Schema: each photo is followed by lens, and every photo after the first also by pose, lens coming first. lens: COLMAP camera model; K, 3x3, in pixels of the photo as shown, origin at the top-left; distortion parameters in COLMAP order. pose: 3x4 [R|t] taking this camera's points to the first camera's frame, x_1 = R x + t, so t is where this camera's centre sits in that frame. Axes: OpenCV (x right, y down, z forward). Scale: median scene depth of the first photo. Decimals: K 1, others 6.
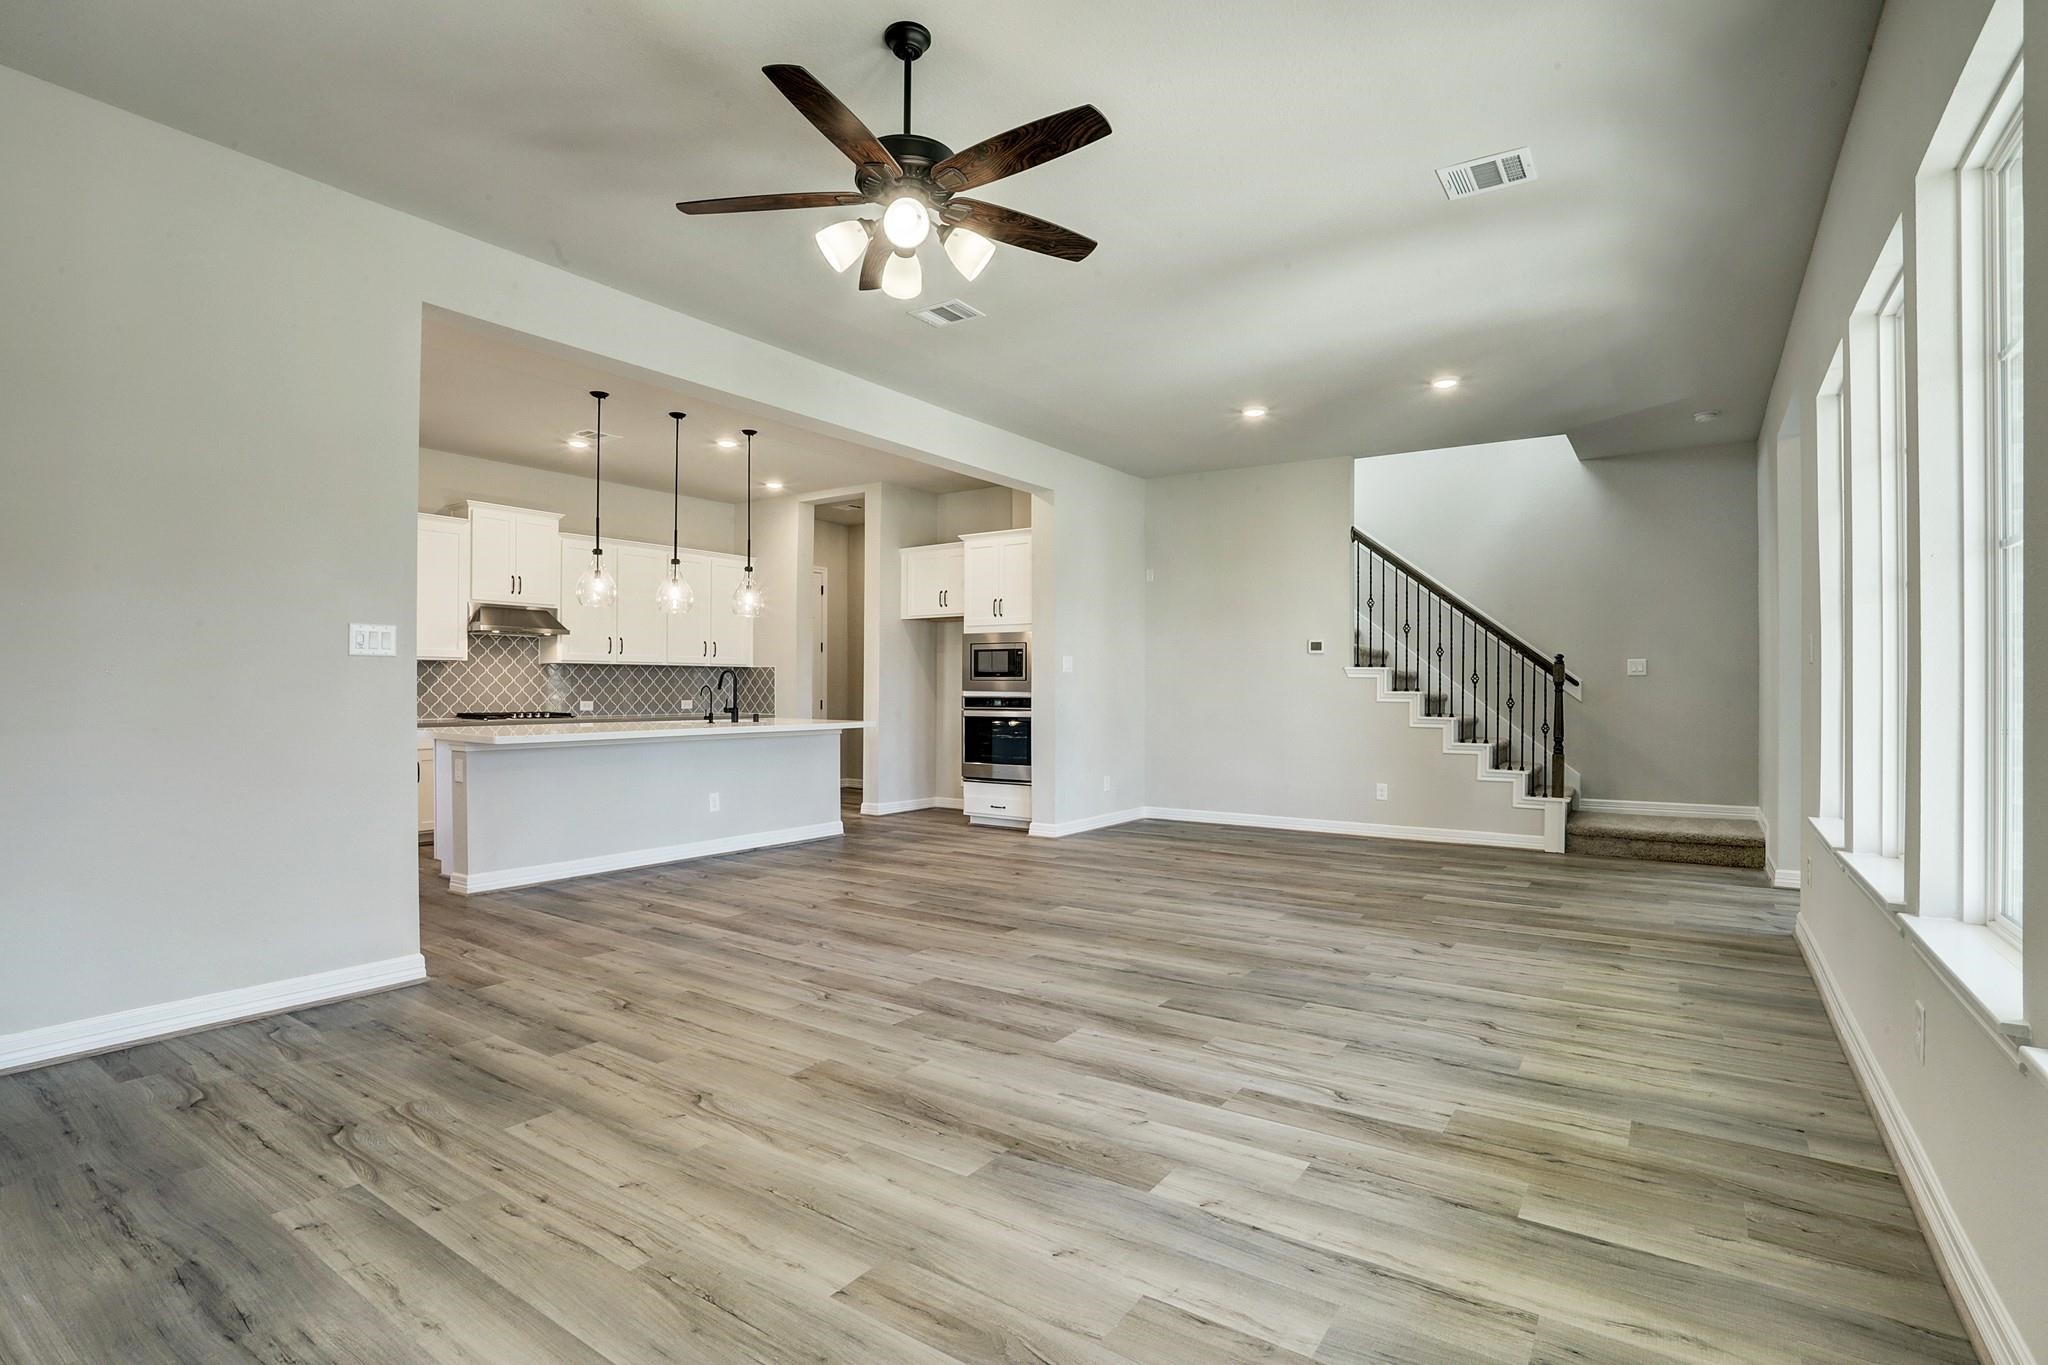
lens RADIAL K [[989.9, 0, 1019.2], [0, 989.9, 680.9], [0, 0, 1]] dist [-0.080318, 0.033213]
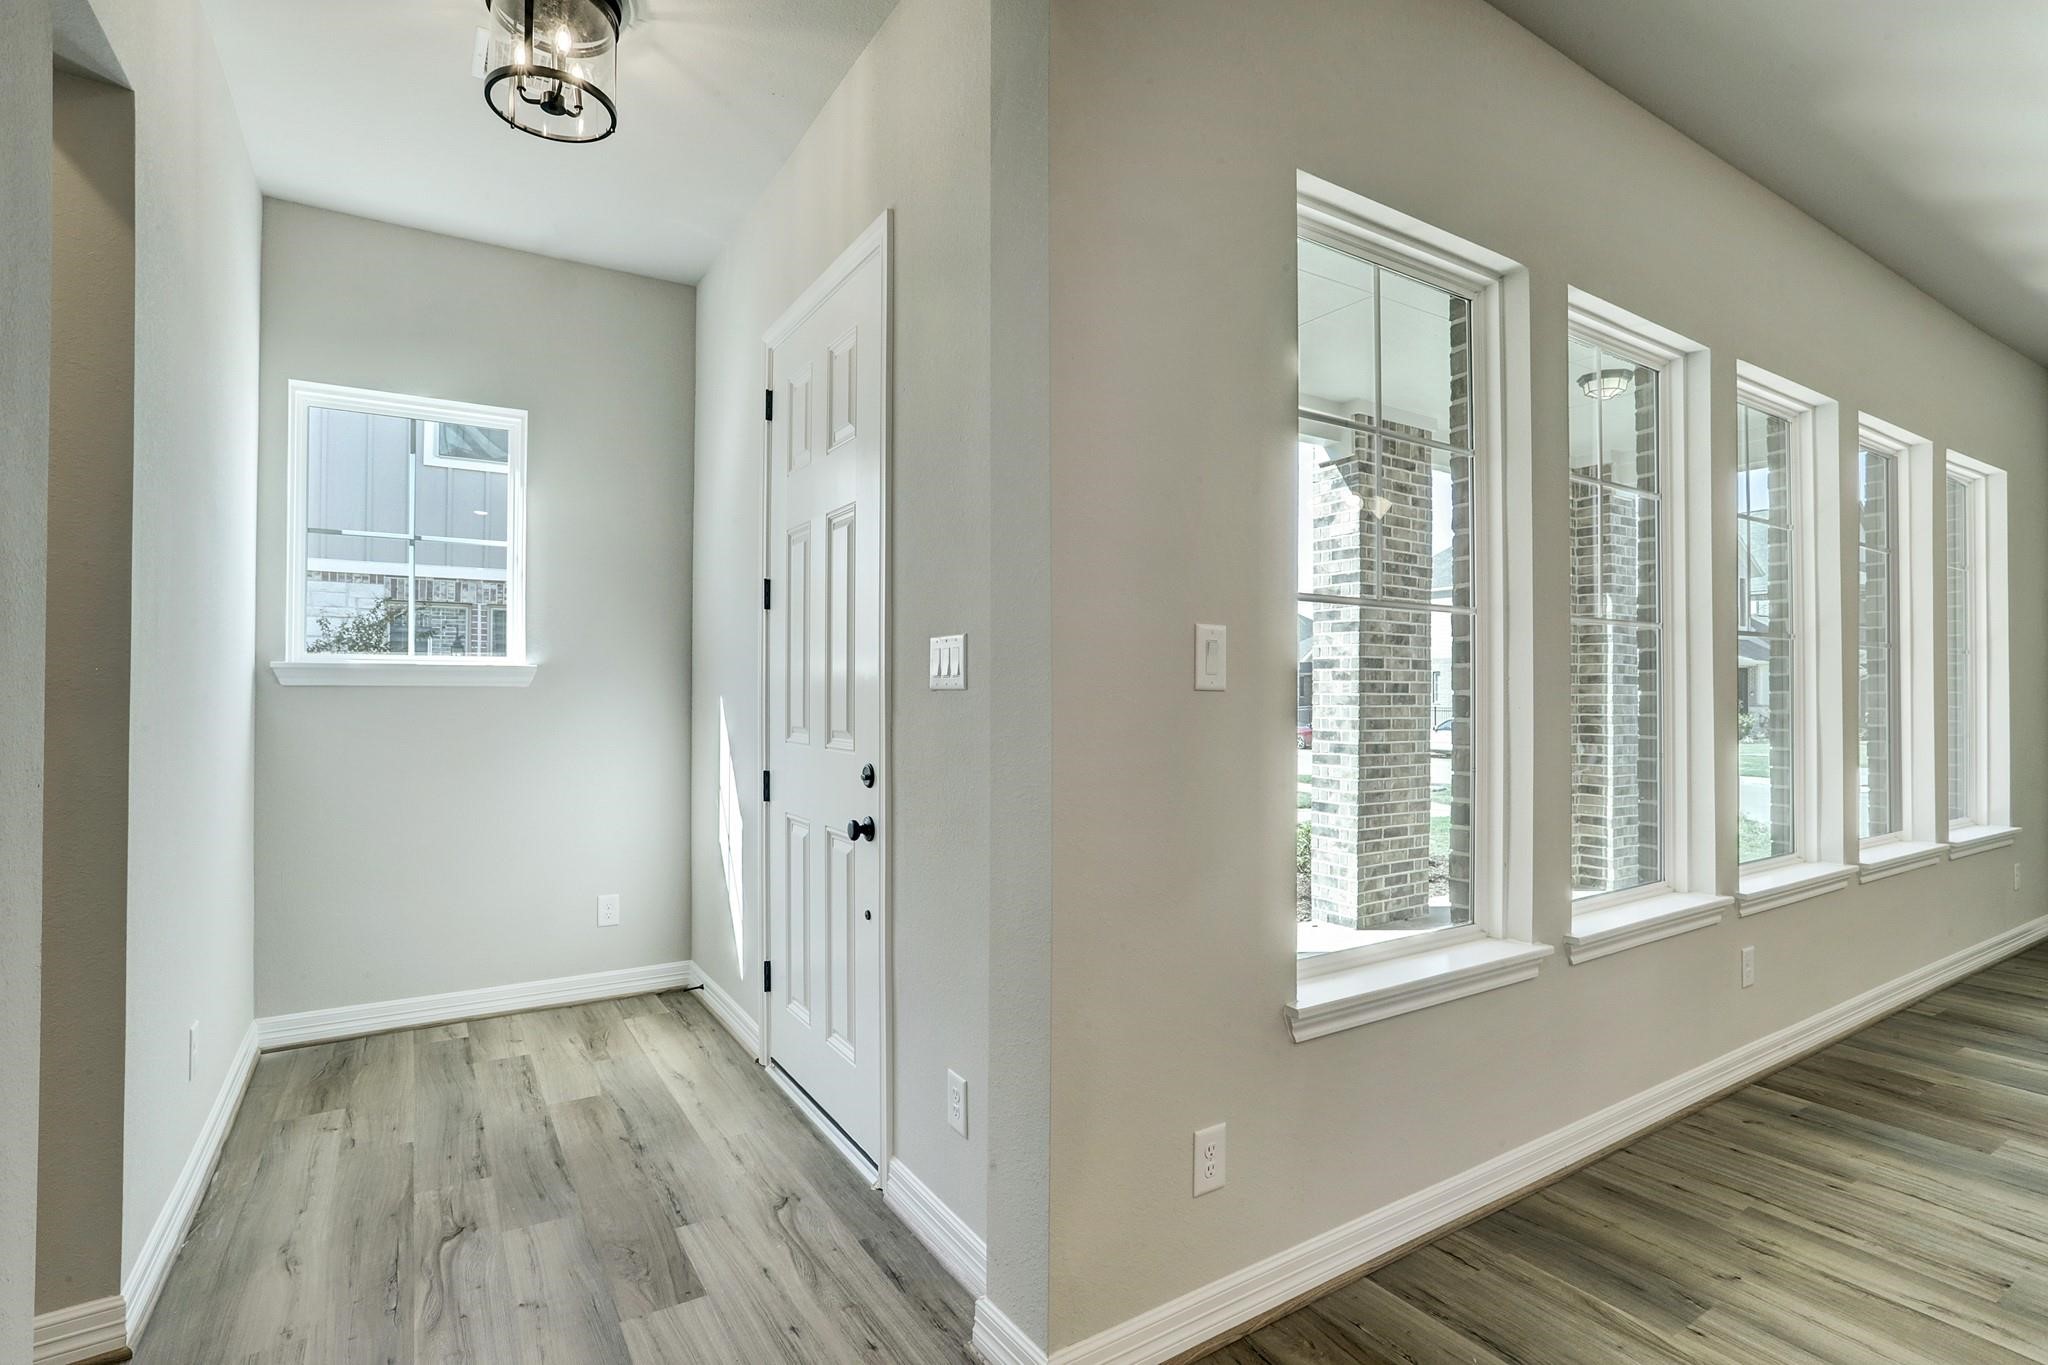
lens RADIAL K [[971.0, 0, 1014.9], [0, 971.0, 685.1], [0, 0, 1]] dist [-0.051969, 0.026105]
pose [[-0.917418, -0.001956, 0.397920, 0.500499], [-0.008455, 0.999858, -0.014579, -0.009991], [-0.397835, -0.016739, -0.917304, 0.986491]]
